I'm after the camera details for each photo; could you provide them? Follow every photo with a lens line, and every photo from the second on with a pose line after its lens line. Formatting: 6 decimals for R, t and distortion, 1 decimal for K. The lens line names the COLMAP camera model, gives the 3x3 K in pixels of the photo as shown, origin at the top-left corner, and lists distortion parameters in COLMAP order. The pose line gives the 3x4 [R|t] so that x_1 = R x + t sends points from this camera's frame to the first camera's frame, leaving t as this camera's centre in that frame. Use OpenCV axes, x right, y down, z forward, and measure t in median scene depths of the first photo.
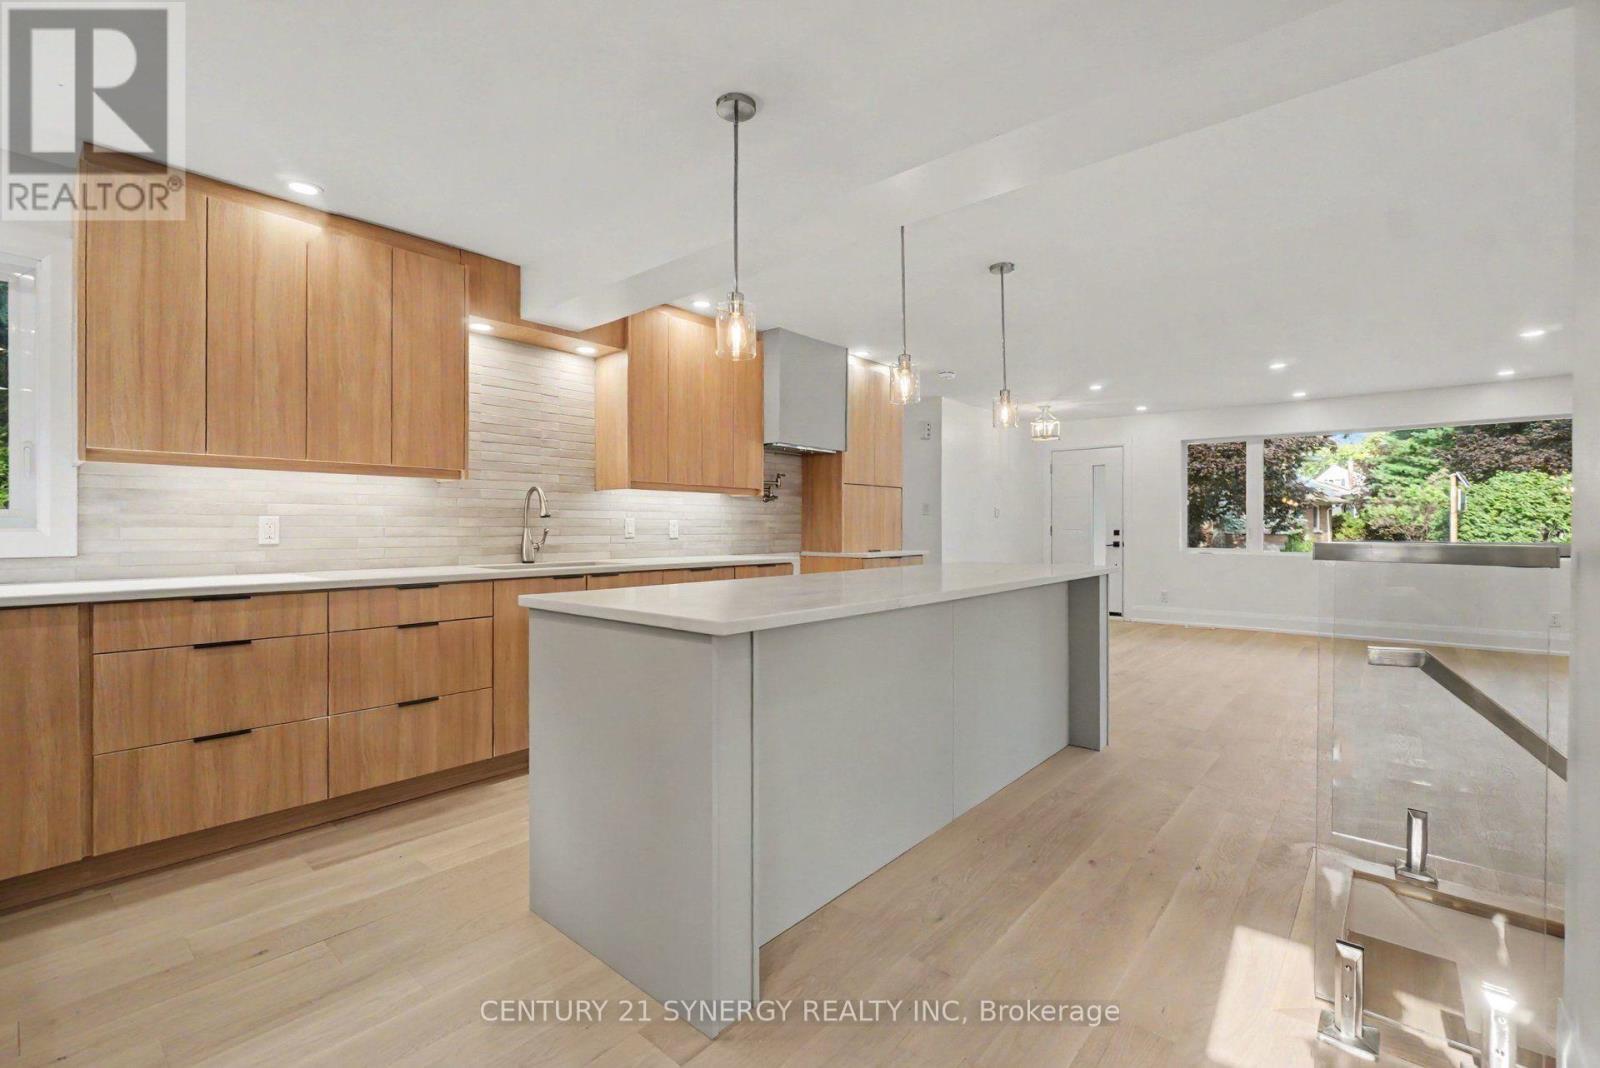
lens RADIAL K [[690.0, 0, 793.5], [0, 690.0, 522.2], [0, 0, 1]] dist [-0.004097, -0.000511]
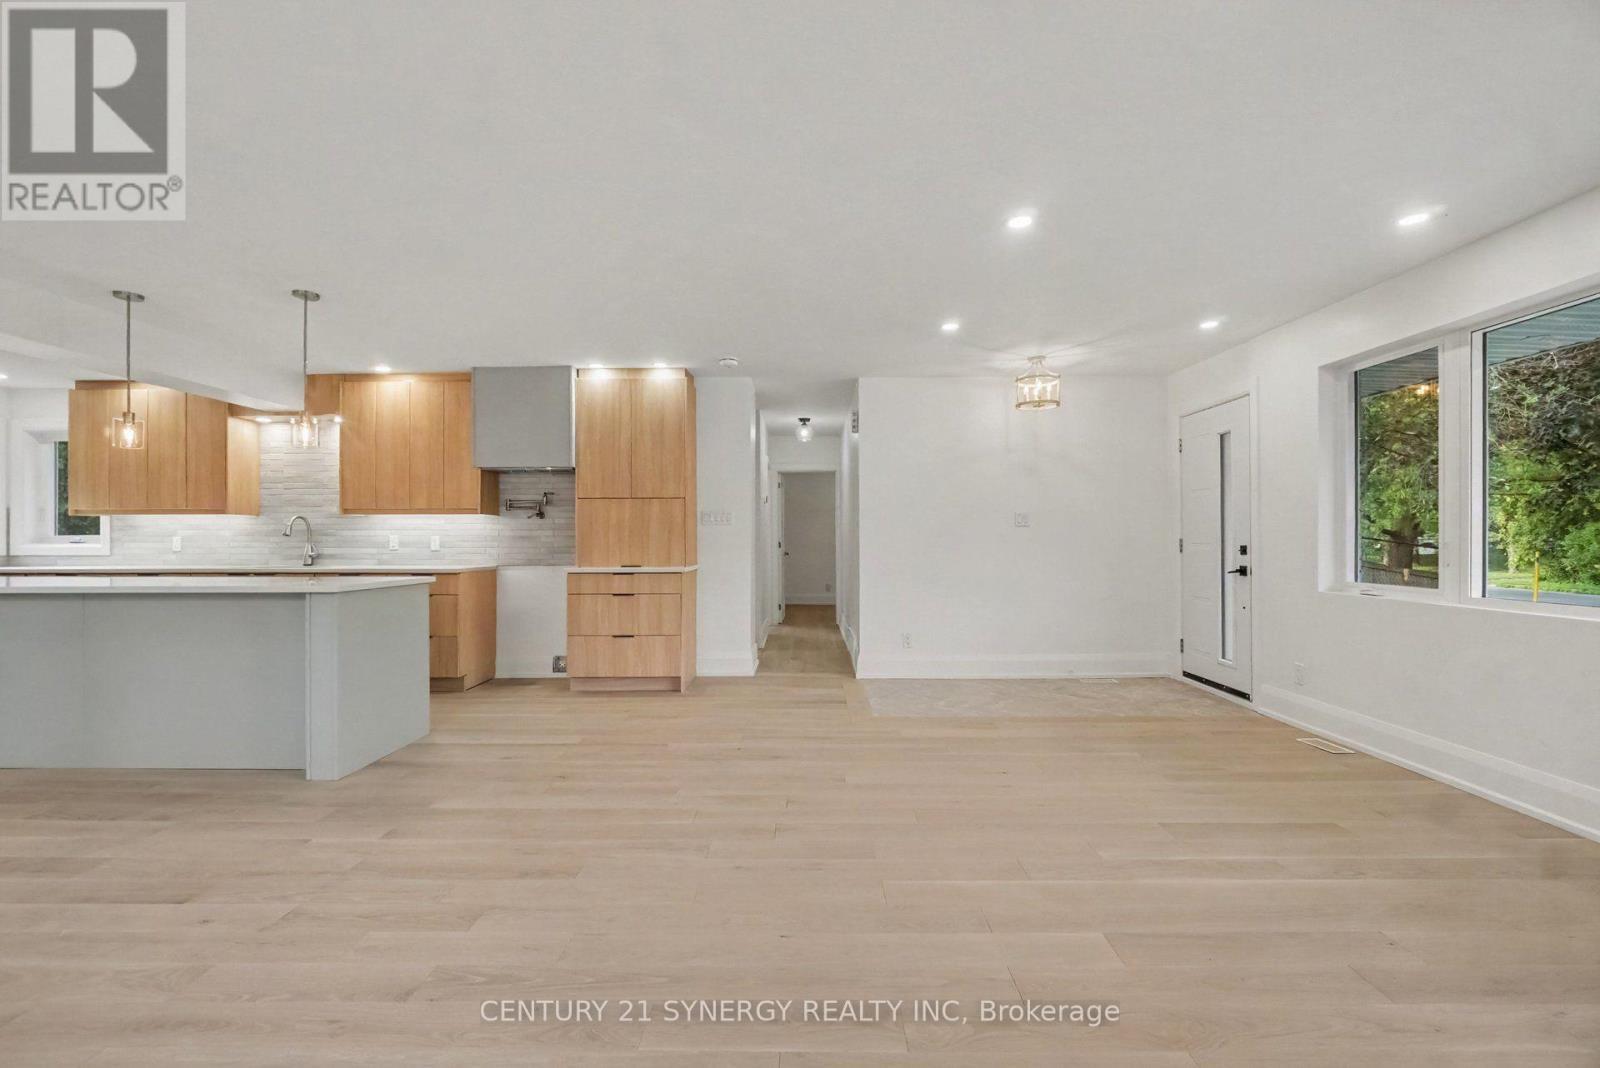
lens RADIAL K [[683.4, 0, 800.0], [0, 683.4, 534.0], [0, 0, 1]] dist [-0.001236, -0.000082]
pose [[0.653660, -0.007338, -0.756753, 0.653180], [0.008144, 0.999963, -0.002662, 0.000904], [0.756745, -0.004423, 0.653696, 0.368293]]
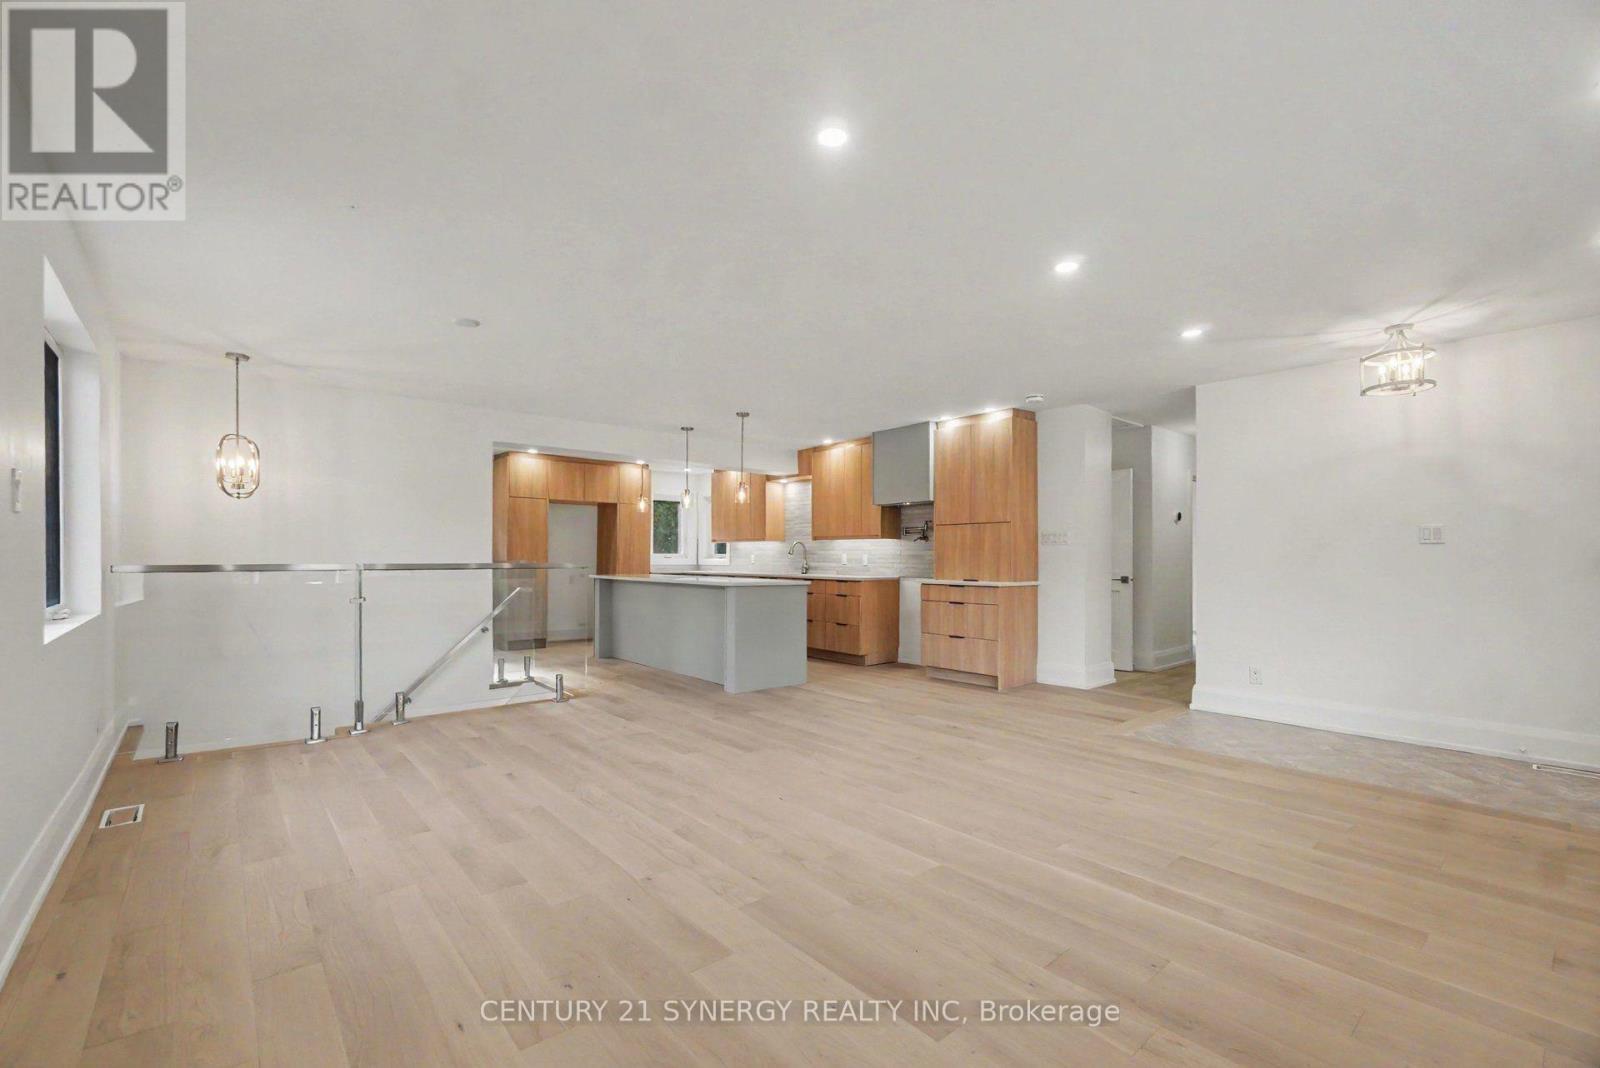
lens RADIAL K [[683.1, 0, 803.6], [0, 683.1, 554.8], [0, 0, 1]] dist [-0.000022, -0.000032]
pose [[-0.134826, -0.004010, -0.990861, 0.849847], [0.003042, 0.999985, -0.004461, 0.002216], [0.990865, -0.003616, -0.134812, 0.579588]]
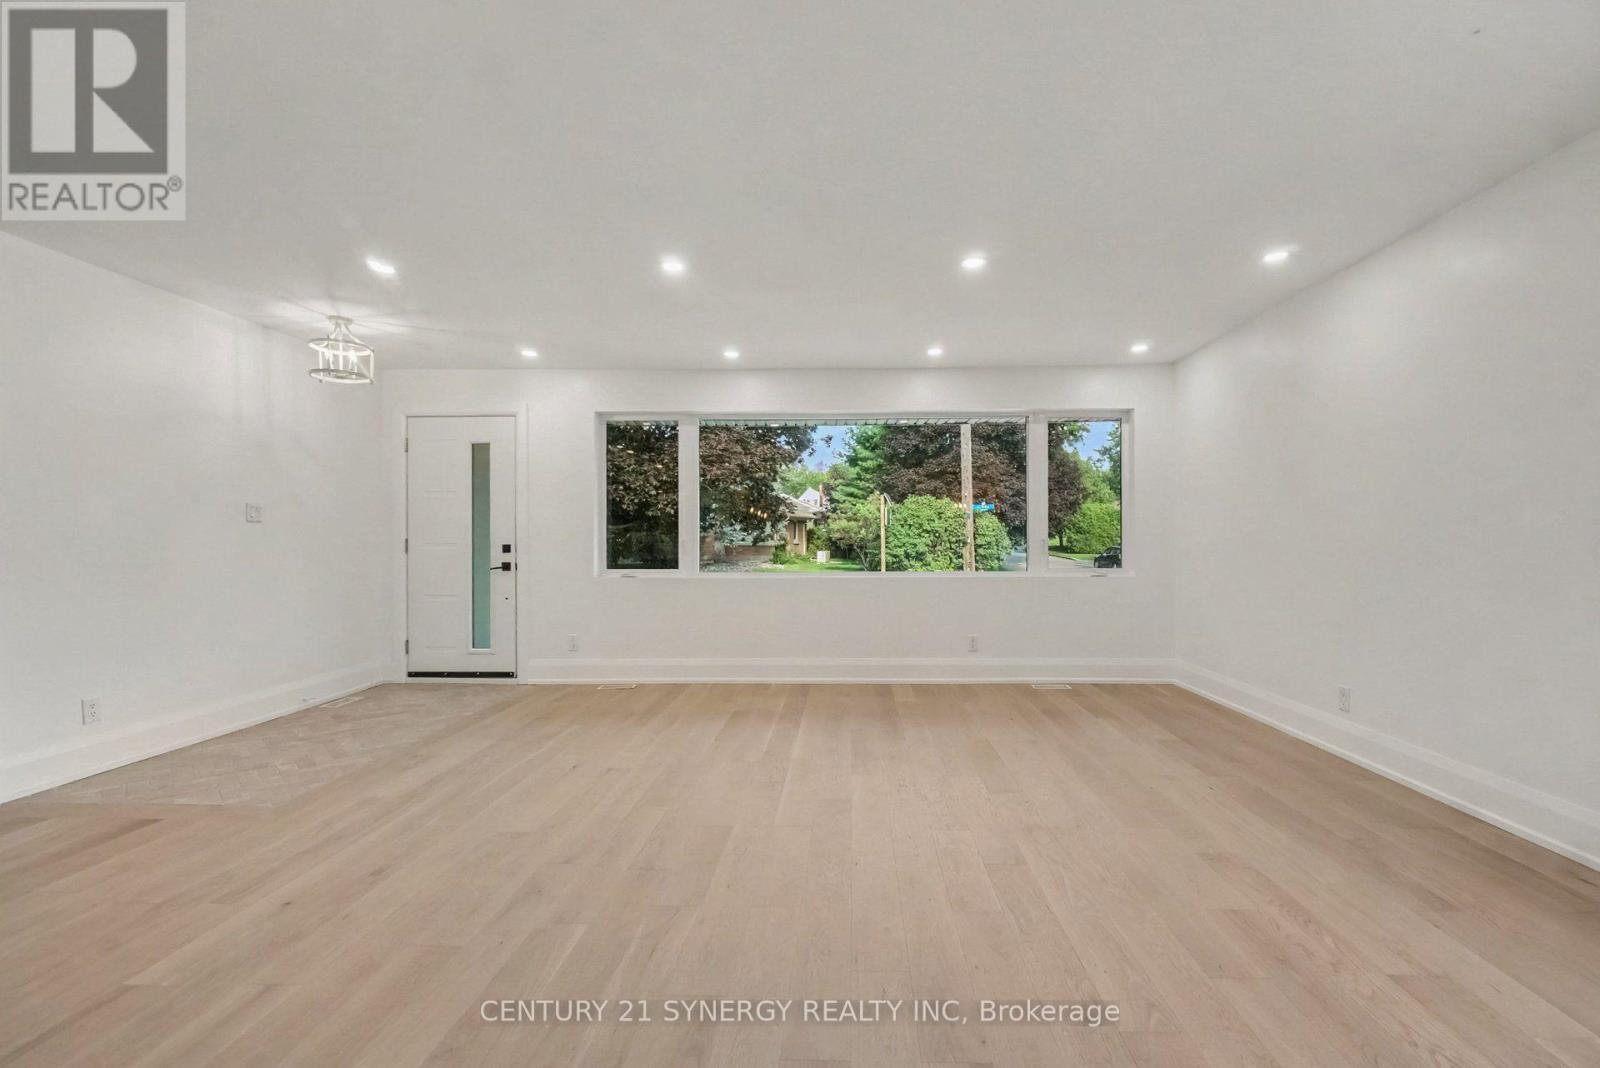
lens RADIAL K [[705.5, 0, 832.3], [0, 705.5, 539.0], [0, 0, 1]] dist [-0.000966, 0.000003]
pose [[0.768024, -0.001560, 0.640420, 0.280566], [-0.002780, 0.999979, 0.005769, 0.001583], [-0.640416, -0.006211, 0.768003, 0.299096]]
